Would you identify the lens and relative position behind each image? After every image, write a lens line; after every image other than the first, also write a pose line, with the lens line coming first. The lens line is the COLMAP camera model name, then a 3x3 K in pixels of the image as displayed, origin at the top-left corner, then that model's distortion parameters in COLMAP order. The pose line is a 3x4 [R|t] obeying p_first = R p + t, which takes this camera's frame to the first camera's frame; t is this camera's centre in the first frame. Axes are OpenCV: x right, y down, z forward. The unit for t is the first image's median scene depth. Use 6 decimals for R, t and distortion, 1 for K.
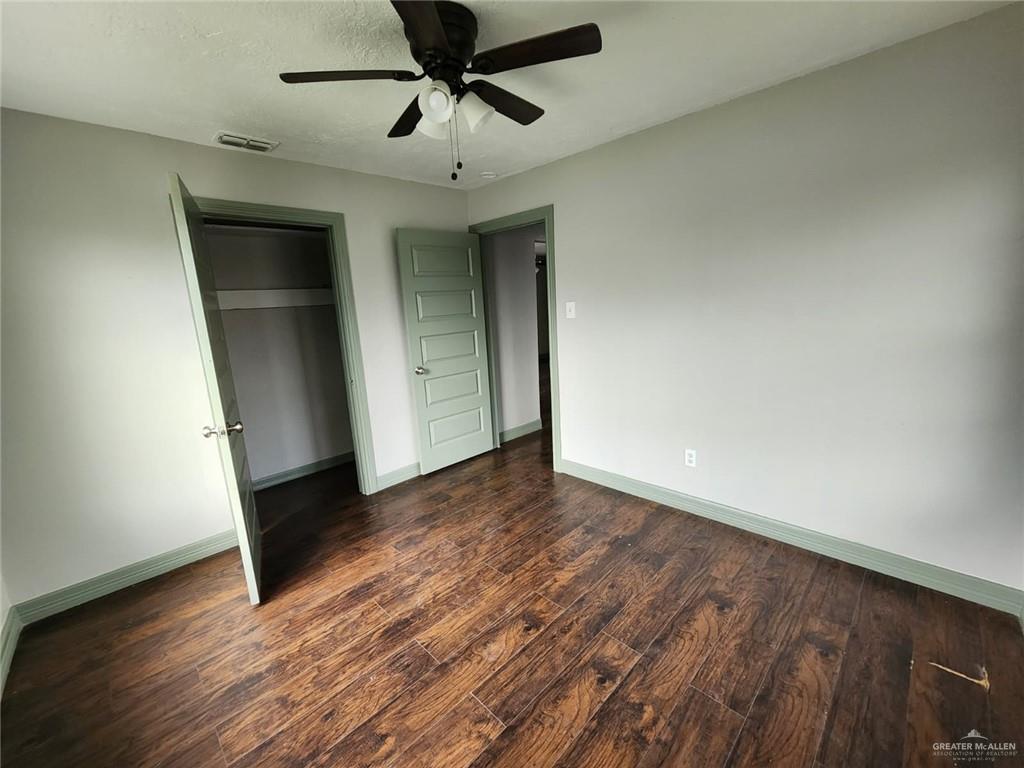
lens RADIAL K [[420.1, 0, 509.8], [0, 420.1, 385.4], [0, 0, 1]] dist [-0.001273, 0.000036]
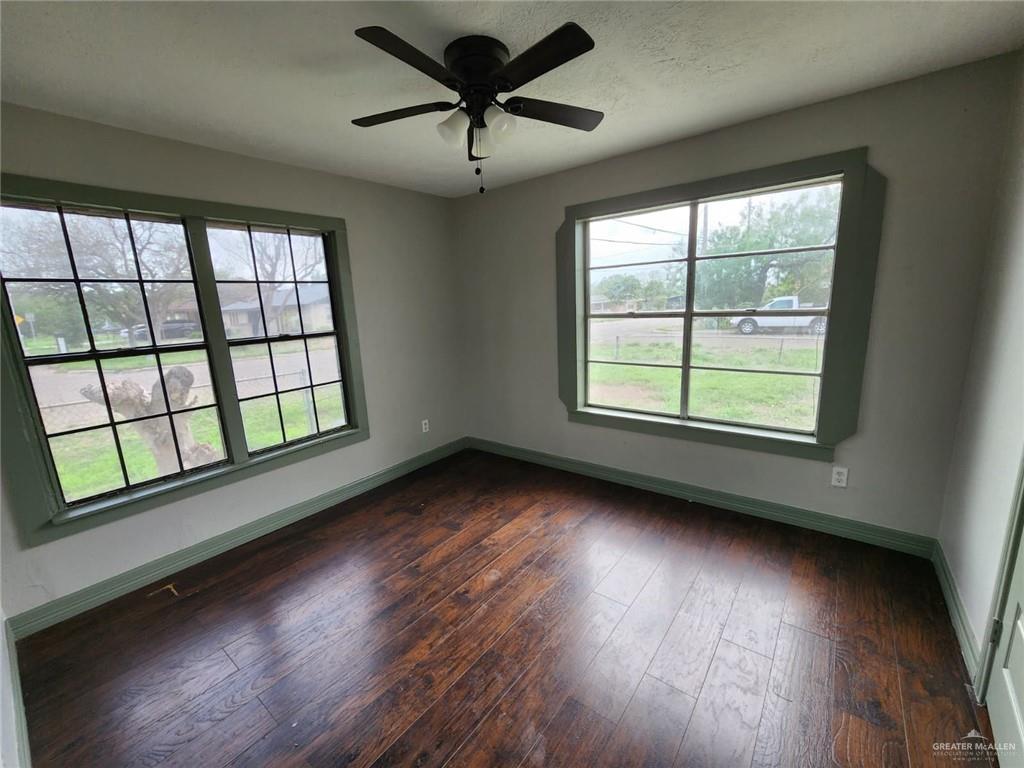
lens RADIAL K [[425.1, 0, 509.6], [0, 425.1, 385.0], [0, 0, 1]] dist [-0.000956, -0.000126]
pose [[-0.988328, 0.116210, -0.098509, -0.026745], [0.069414, 0.919111, 0.387837, -0.379632], [0.135611, 0.376472, -0.916449, 1.837033]]
